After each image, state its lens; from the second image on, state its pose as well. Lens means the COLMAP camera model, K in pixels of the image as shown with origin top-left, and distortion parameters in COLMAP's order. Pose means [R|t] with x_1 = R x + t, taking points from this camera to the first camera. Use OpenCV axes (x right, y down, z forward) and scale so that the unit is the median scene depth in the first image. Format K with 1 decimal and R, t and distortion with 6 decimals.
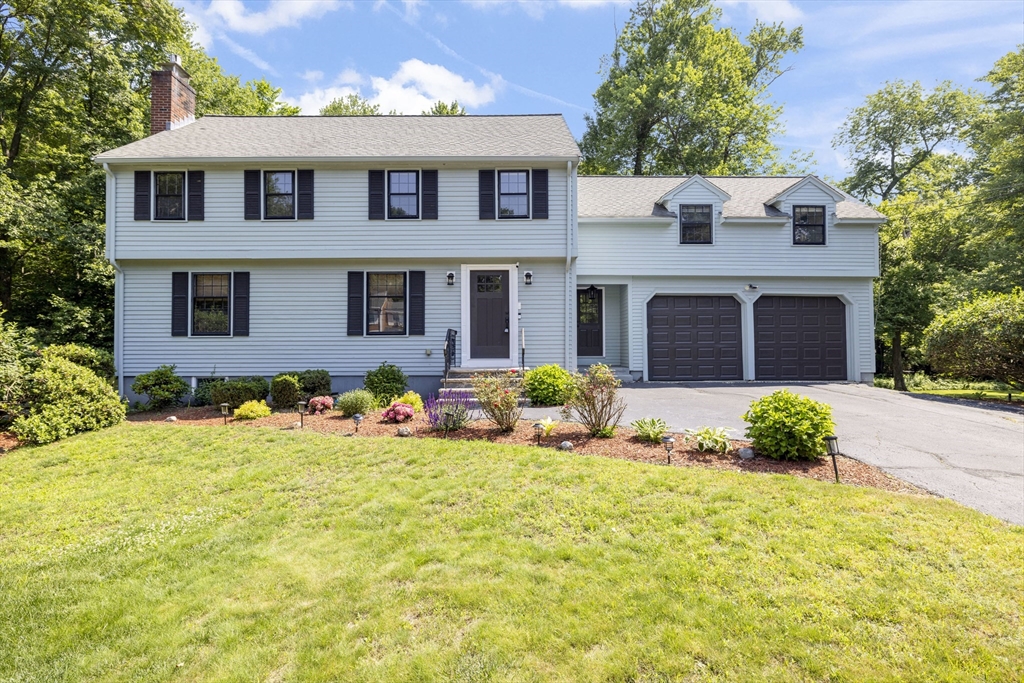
lens RADIAL K [[580.7, 0, 509.8], [0, 580.7, 342.2], [0, 0, 1]] dist [-0.013993, 0.000040]
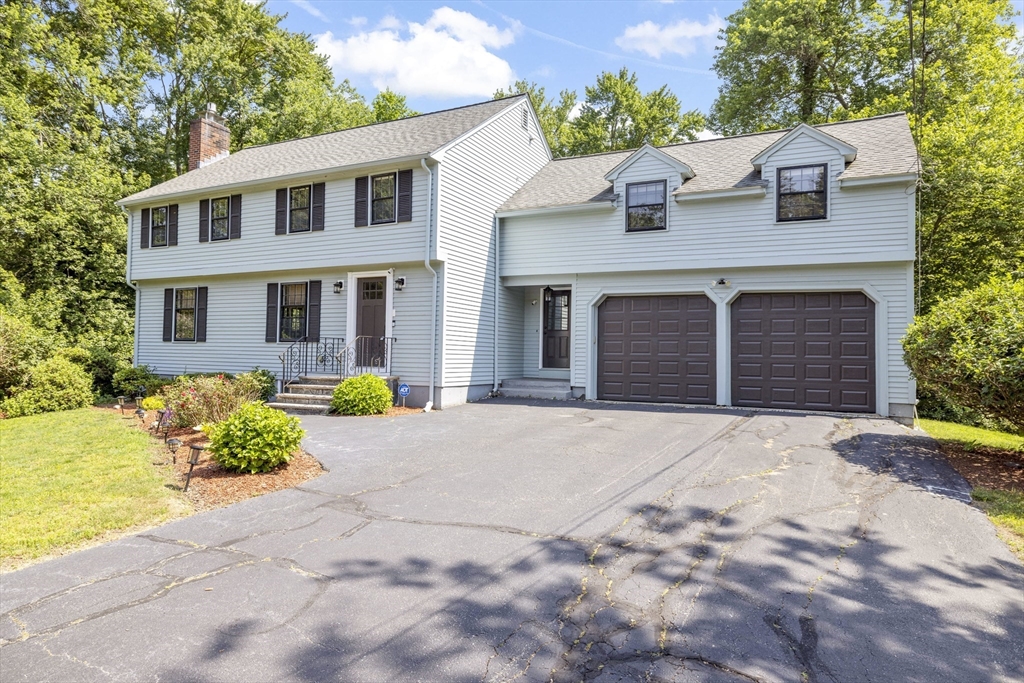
lens RADIAL K [[762.0, 0, 511.4], [0, 762.0, 343.2], [0, 0, 1]] dist [-0.033047, 0.002901]
pose [[0.863211, 0.006652, -0.504799, 0.819610], [-0.013653, 0.999855, -0.010171, -0.002292], [0.504658, 0.015672, 0.863177, 0.009588]]
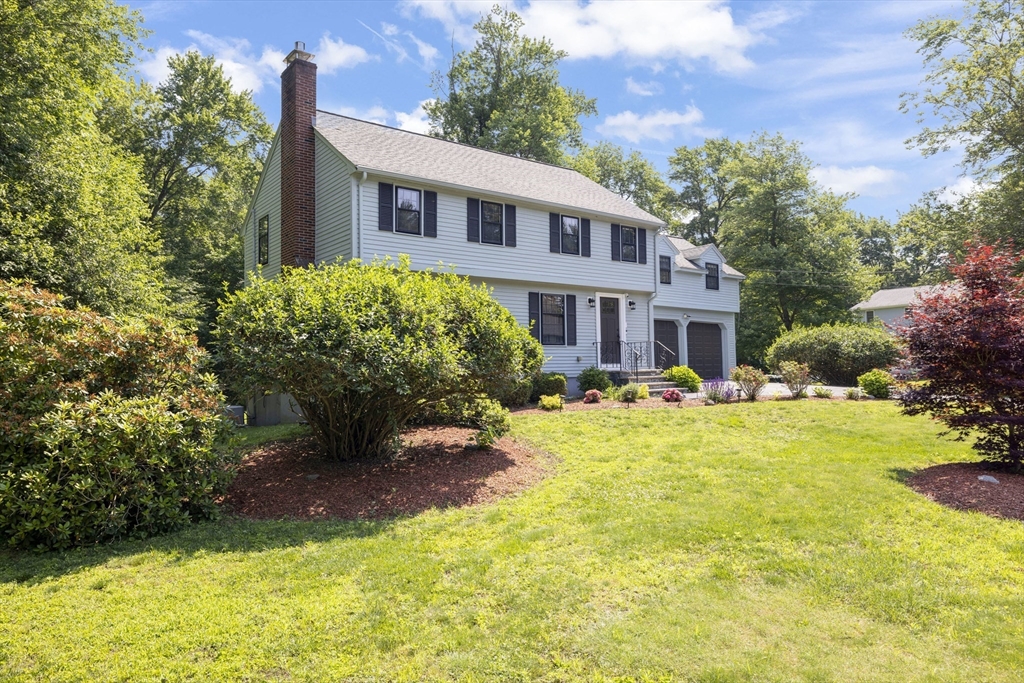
lens RADIAL K [[639.8, 0, 512.2], [0, 639.8, 343.1], [0, 0, 1]] dist [0.004822, 0.000105]
pose [[0.806445, 0.015793, 0.591098, -1.088111], [-0.001713, 0.999701, -0.024373, 0.018479], [-0.591306, 0.018643, 0.806231, -0.058520]]
